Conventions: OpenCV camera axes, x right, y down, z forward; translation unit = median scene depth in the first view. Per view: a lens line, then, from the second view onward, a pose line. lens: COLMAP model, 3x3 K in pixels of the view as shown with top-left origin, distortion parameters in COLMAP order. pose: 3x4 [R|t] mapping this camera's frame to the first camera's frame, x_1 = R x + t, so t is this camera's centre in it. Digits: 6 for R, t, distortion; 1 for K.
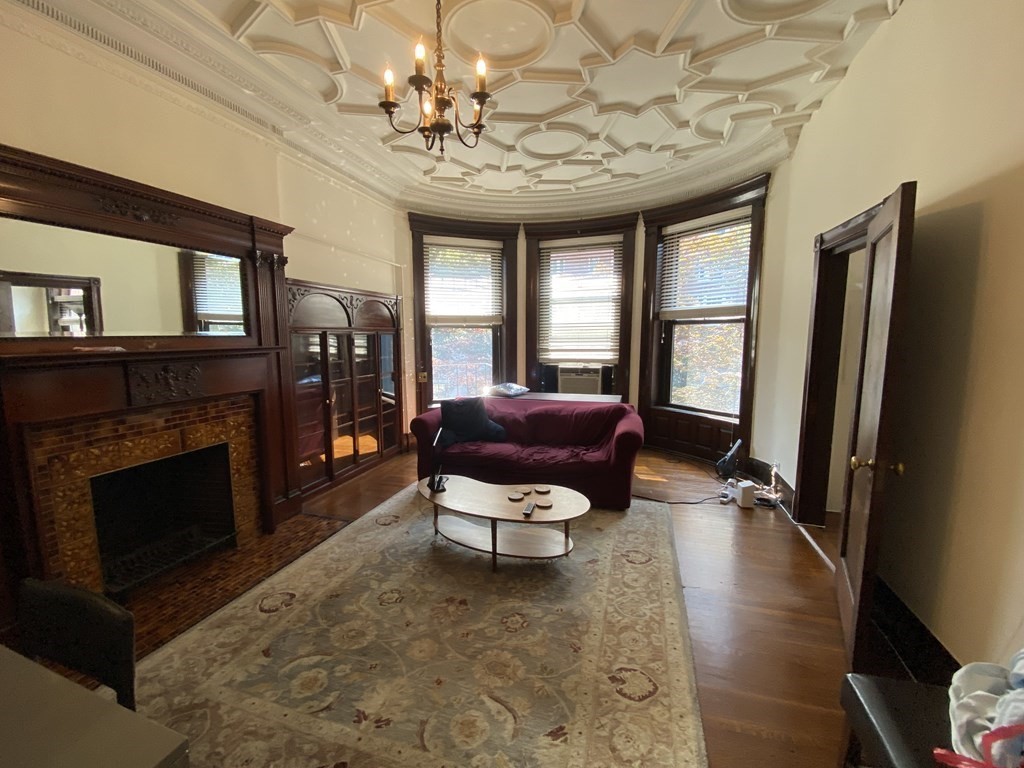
lens RADIAL K [[420.7, 0, 505.8], [0, 420.7, 380.4], [0, 0, 1]] dist [-0.015632, -0.003197]
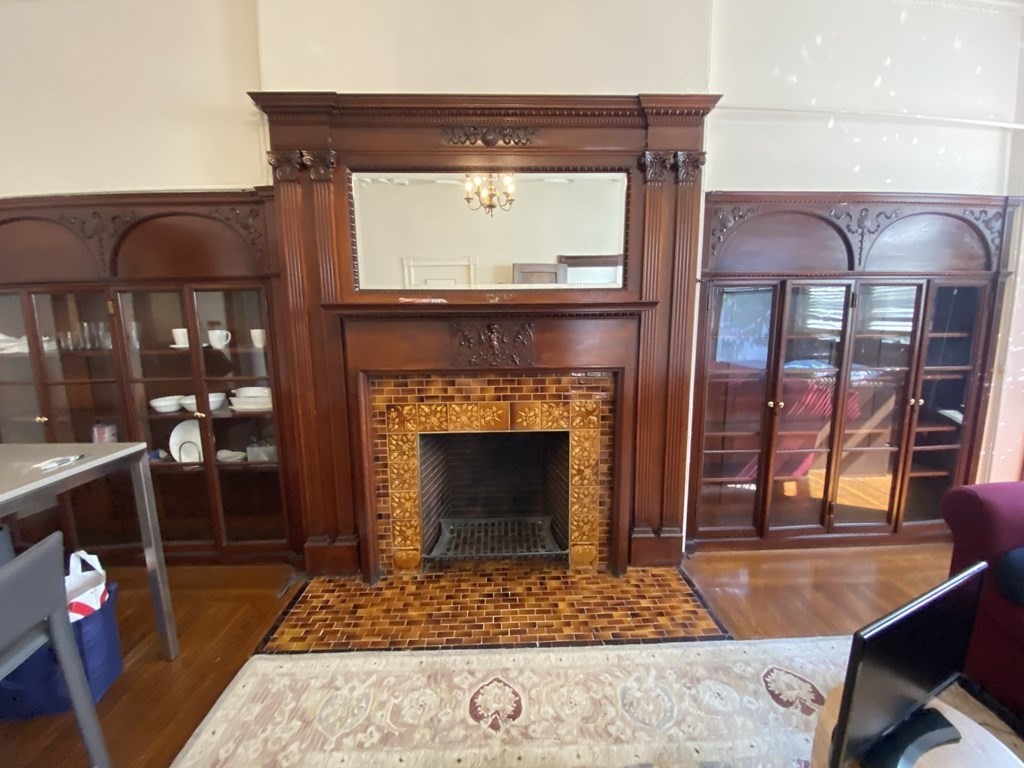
lens RADIAL K [[420.7, 0, 512.1], [0, 420.7, 375.6], [0, 0, 1]] dist [-0.015632, -0.003197]
pose [[0.335458, 0.143393, -0.931078, -0.021552], [-0.096257, 0.988392, 0.117539, -0.029007], [0.937125, 0.050194, 0.345366, 0.651433]]
